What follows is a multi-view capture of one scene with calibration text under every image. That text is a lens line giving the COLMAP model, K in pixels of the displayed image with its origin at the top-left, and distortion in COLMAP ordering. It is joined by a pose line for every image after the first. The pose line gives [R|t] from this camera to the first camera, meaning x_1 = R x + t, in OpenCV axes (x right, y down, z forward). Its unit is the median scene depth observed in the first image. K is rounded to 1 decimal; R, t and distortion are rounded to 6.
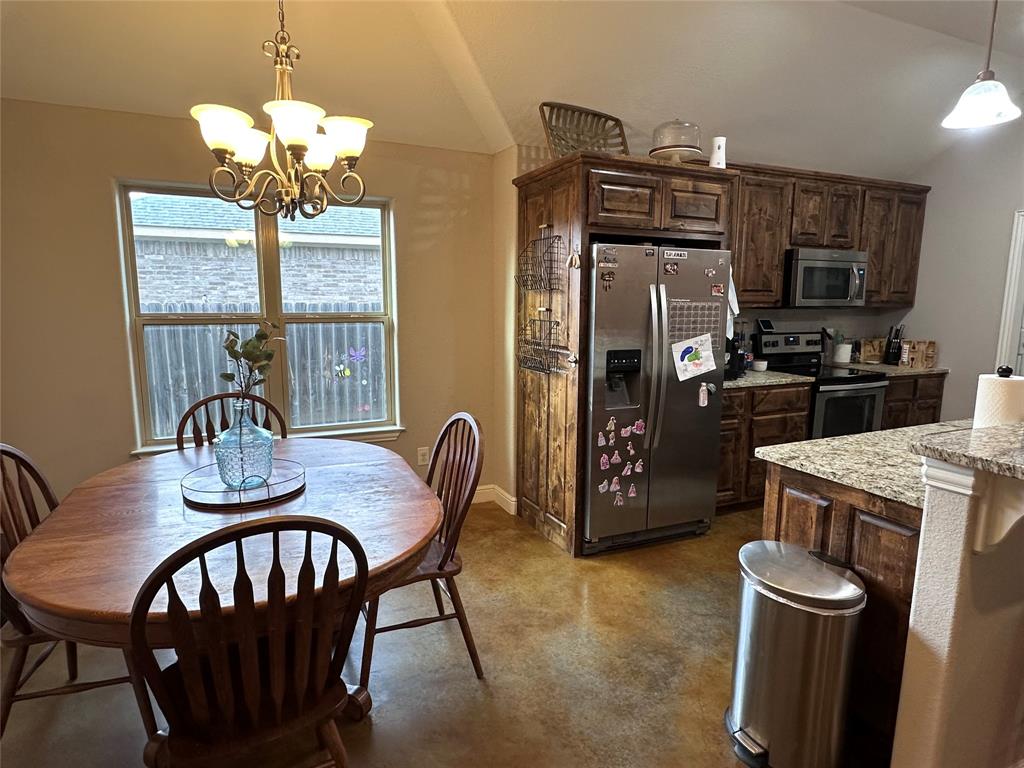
lens RADIAL K [[583.0, 0, 510.8], [0, 583.0, 390.1], [0, 0, 1]] dist [-0.003354, 0.001522]
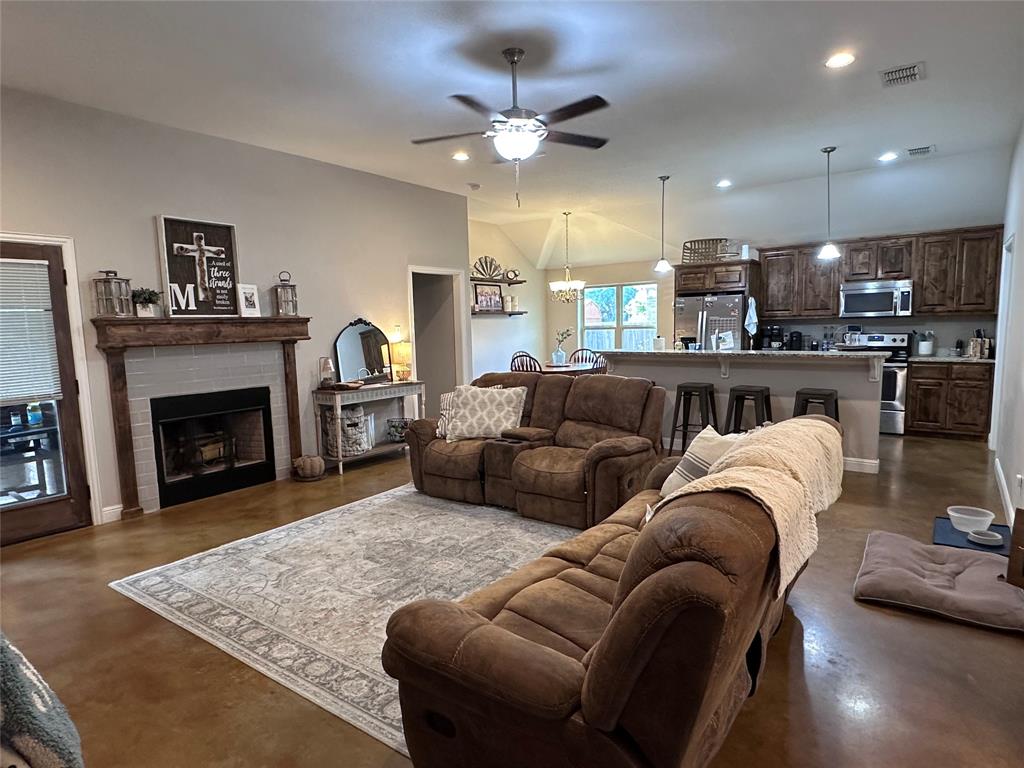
lens RADIAL K [[583.0, 0, 510.8], [0, 583.0, 390.1], [0, 0, 1]] dist [-0.003354, 0.001522]
pose [[0.474716, 0.081460, -0.876361, 1.847482], [-0.108617, 0.993519, 0.033513, 0.141781], [0.873411, 0.079279, 0.480487, -0.792053]]
